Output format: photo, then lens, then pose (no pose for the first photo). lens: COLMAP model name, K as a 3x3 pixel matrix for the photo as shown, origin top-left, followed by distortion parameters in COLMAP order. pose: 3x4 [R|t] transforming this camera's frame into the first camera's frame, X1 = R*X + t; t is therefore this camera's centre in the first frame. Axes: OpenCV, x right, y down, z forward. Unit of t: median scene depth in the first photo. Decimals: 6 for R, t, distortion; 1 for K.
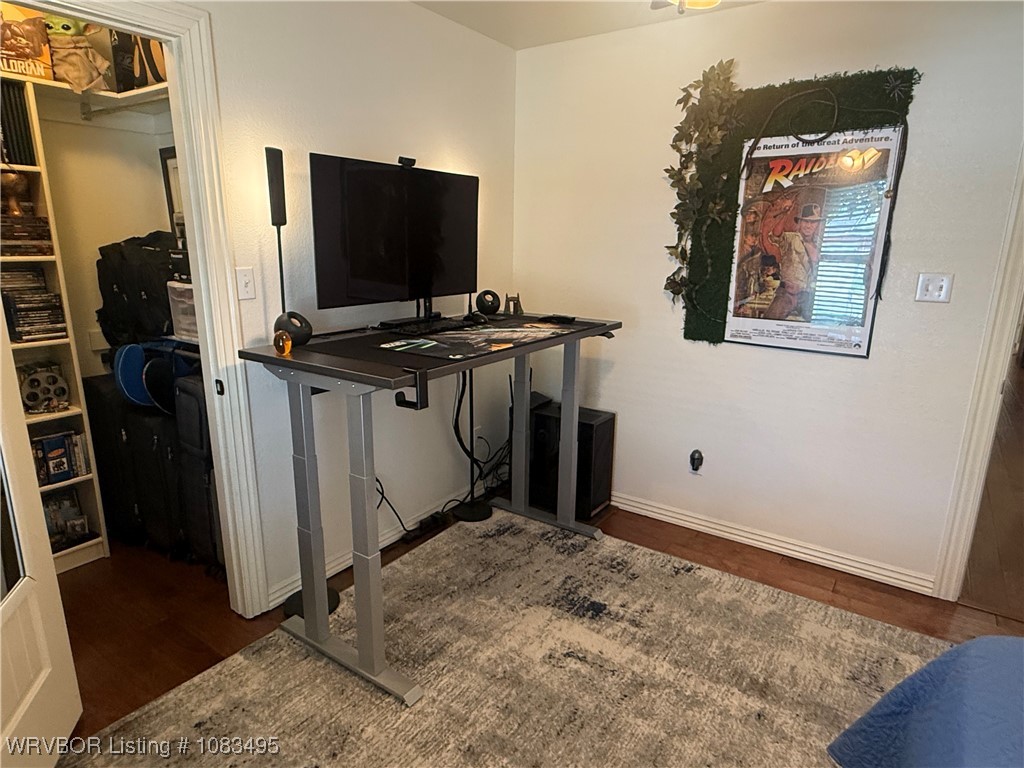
lens RADIAL K [[604.9, 0, 516.1], [0, 604.9, 385.3], [0, 0, 1]] dist [0.006477, -0.000290]
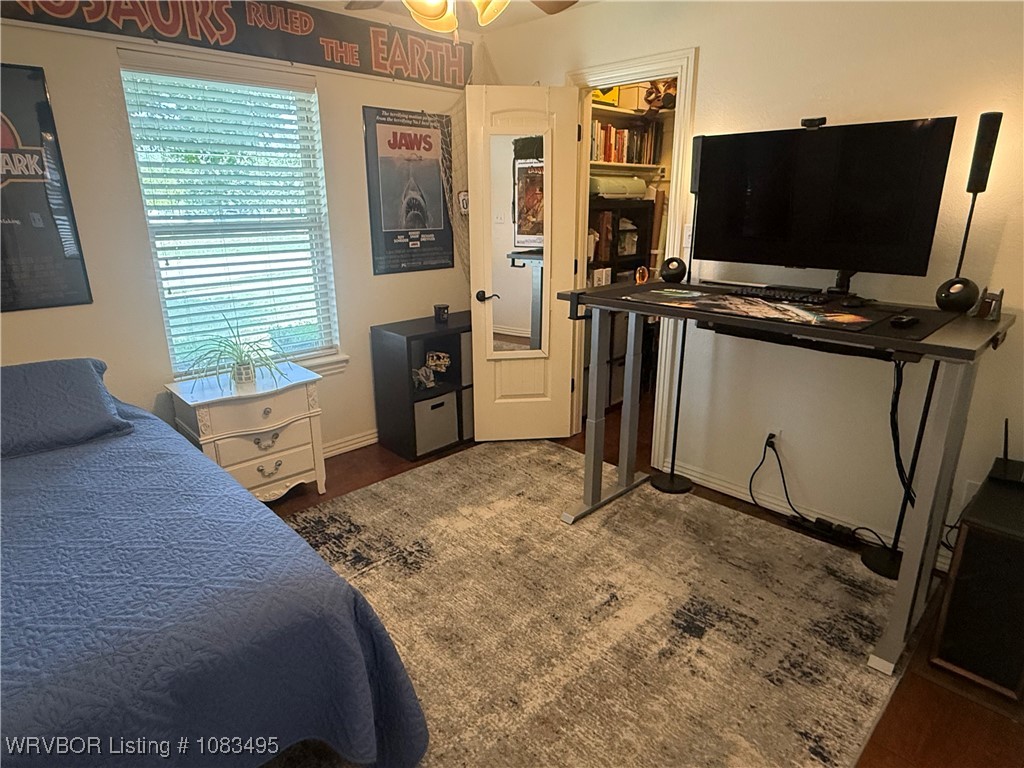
lens RADIAL K [[604.9, 0, 515.3], [0, 604.9, 383.8], [0, 0, 1]] dist [0.006477, -0.000290]
pose [[-0.192181, 0.268774, -0.943836, 0.913461], [-0.240114, 0.919653, 0.310779, -0.167861], [0.951531, 0.286354, -0.112203, 0.756134]]
